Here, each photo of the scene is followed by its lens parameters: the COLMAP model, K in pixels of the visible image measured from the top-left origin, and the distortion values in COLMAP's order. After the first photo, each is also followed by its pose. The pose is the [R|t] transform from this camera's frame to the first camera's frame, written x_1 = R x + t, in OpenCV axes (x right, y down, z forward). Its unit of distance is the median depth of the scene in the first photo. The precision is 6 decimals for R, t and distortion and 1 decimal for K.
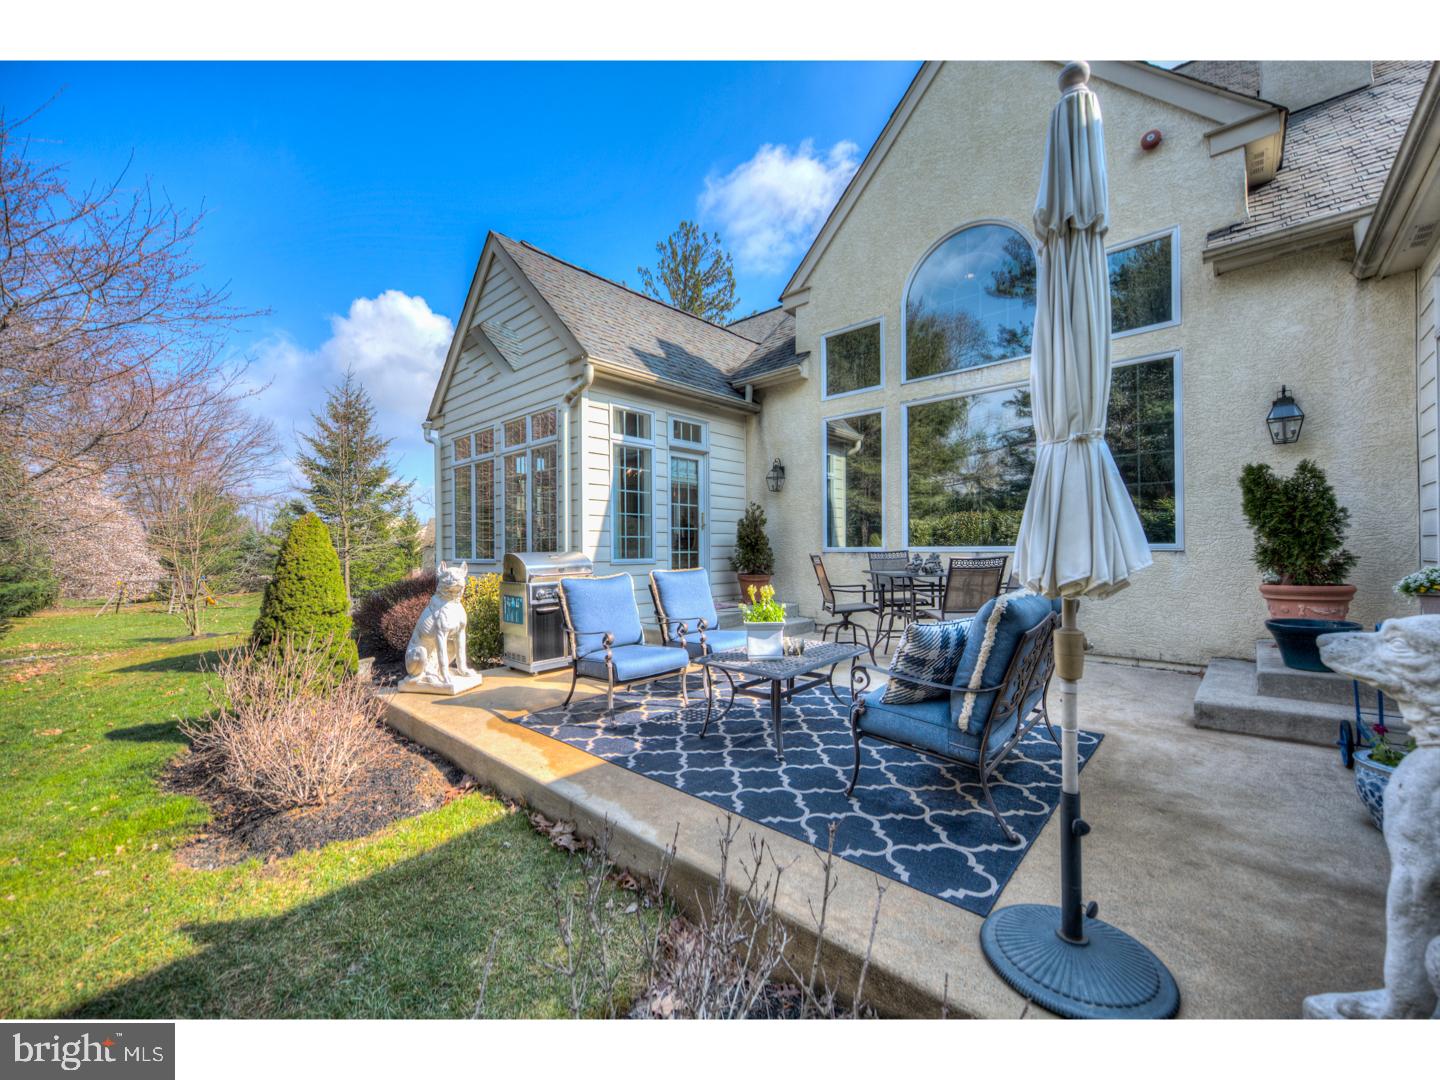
lens RADIAL K [[568.1, 0, 716.5], [0, 568.1, 544.2], [0, 0, 1]] dist [0.001053, 0.000022]
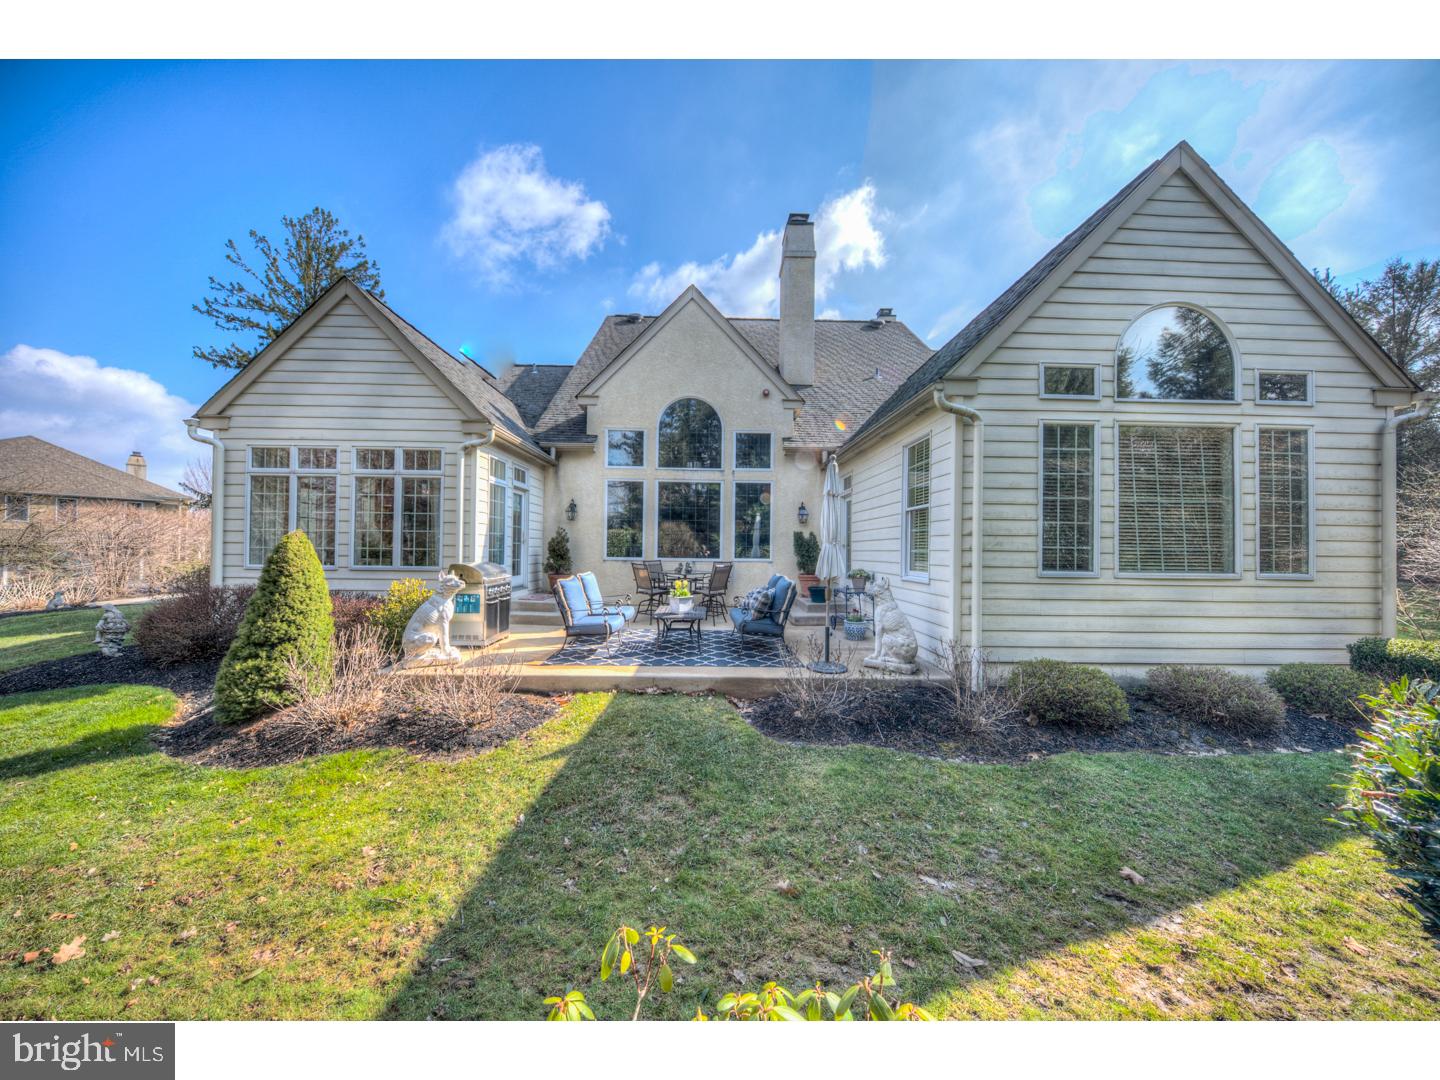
lens RADIAL K [[448.9, 0, 723.1], [0, 448.9, 545.1], [0, 0, 1]] dist [0.000659, 0.000020]
pose [[0.713830, 0.024839, 0.699878, -0.527708], [-0.026006, 0.999622, -0.008953, -0.028579], [-0.699836, -0.011810, 0.714206, -0.190285]]
